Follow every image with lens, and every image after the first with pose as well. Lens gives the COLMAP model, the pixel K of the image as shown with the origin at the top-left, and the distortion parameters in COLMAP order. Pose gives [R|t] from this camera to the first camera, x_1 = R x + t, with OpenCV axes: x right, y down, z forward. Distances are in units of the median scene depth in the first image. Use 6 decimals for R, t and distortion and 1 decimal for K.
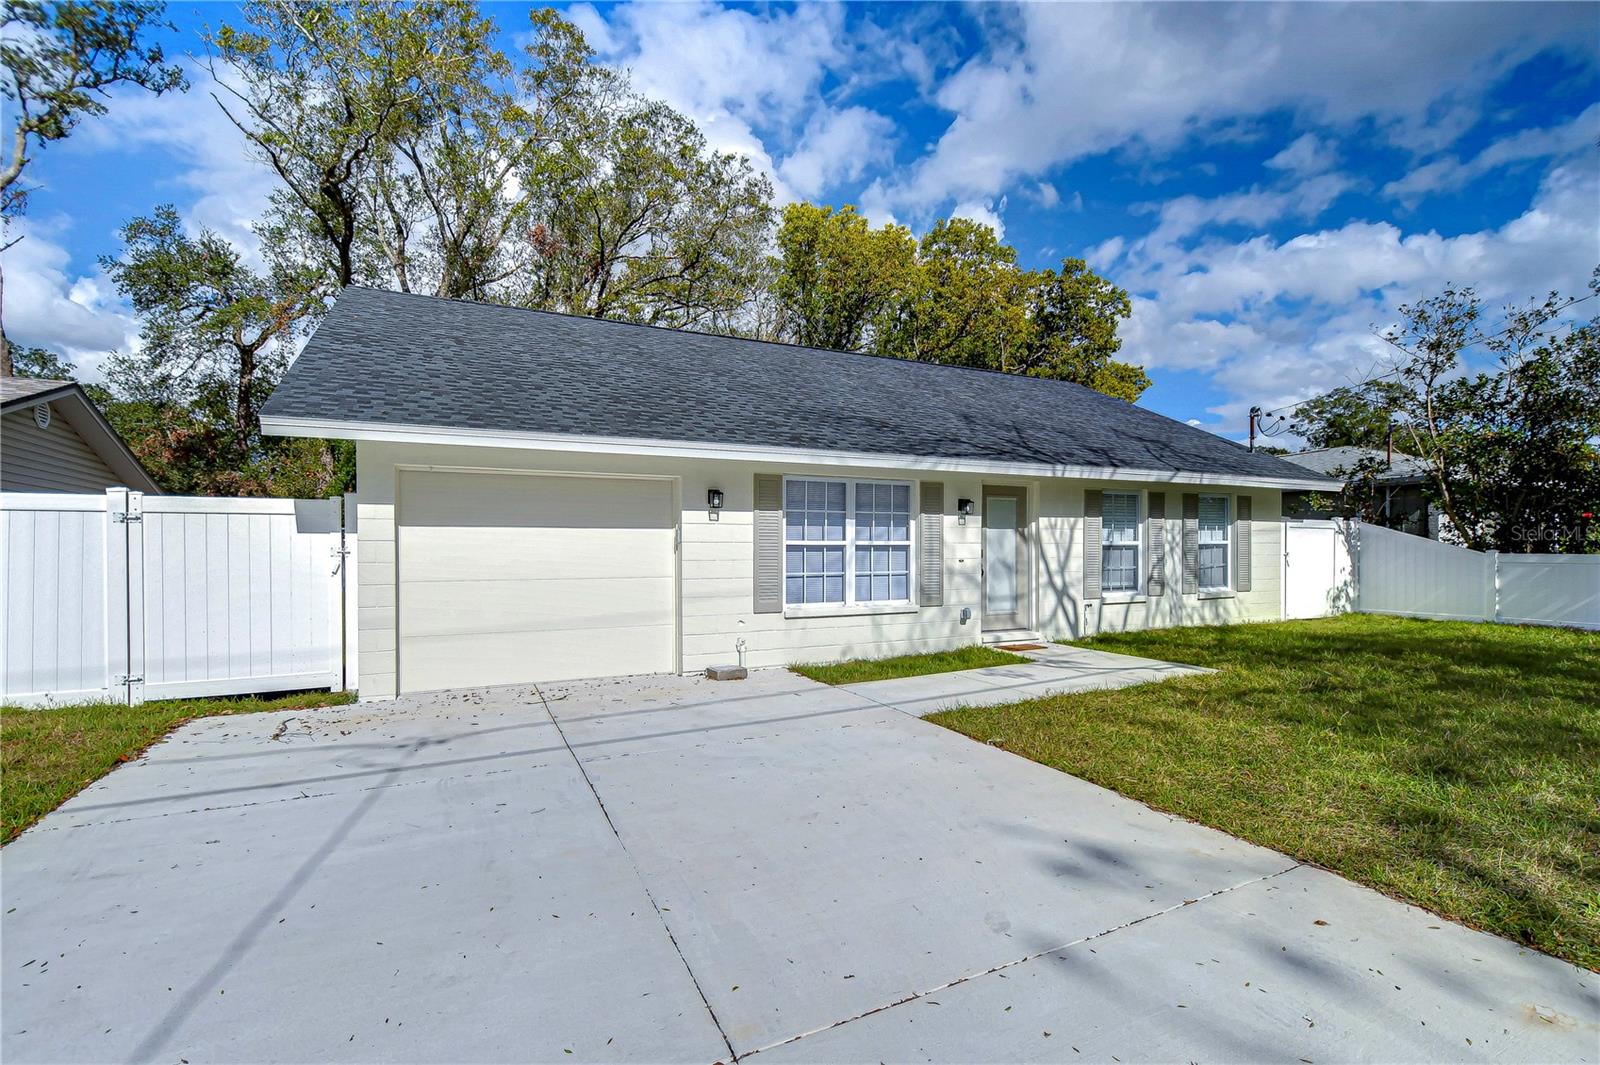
lens RADIAL K [[695.4, 0, 800.3], [0, 695.4, 564.3], [0, 0, 1]] dist [0.003716, -0.000788]
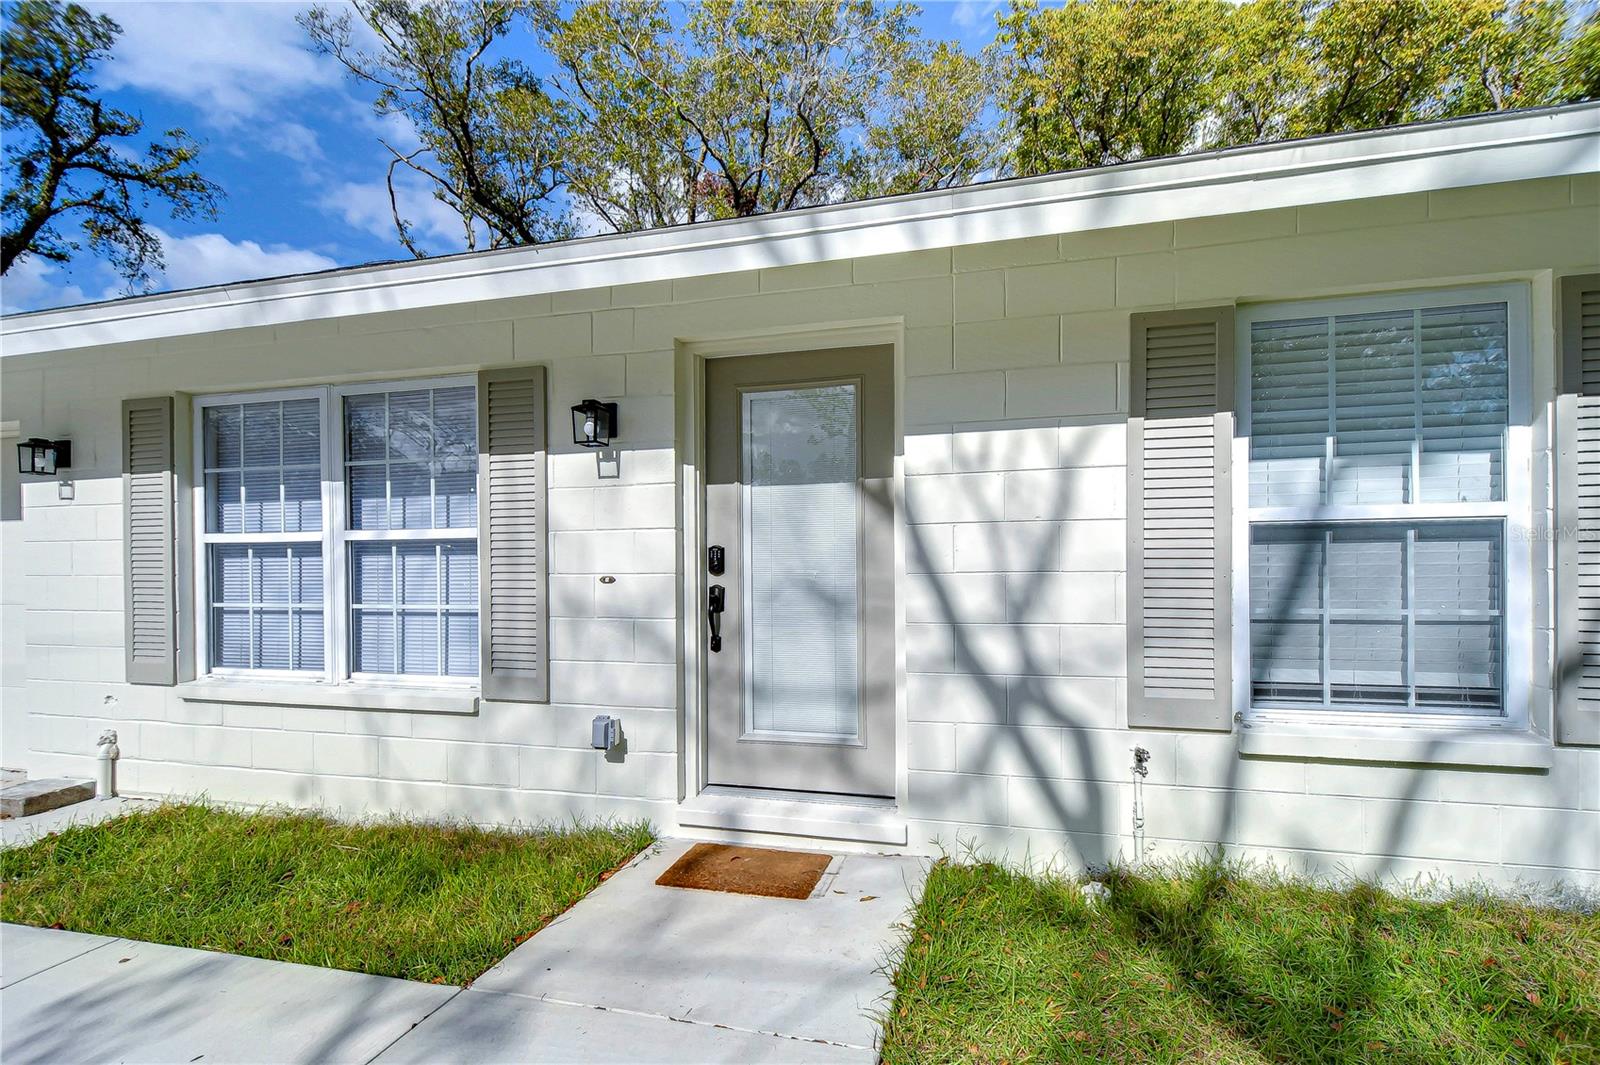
lens RADIAL K [[715.2, 0, 694.4], [0, 715.2, 557.6], [0, 0, 1]] dist [0.001365, -0.000314]
pose [[0.778892, -0.007677, -0.627111, 0.459182], [-0.005477, 0.999804, -0.019041, -0.008731], [0.627134, 0.018265, 0.778697, 0.692976]]
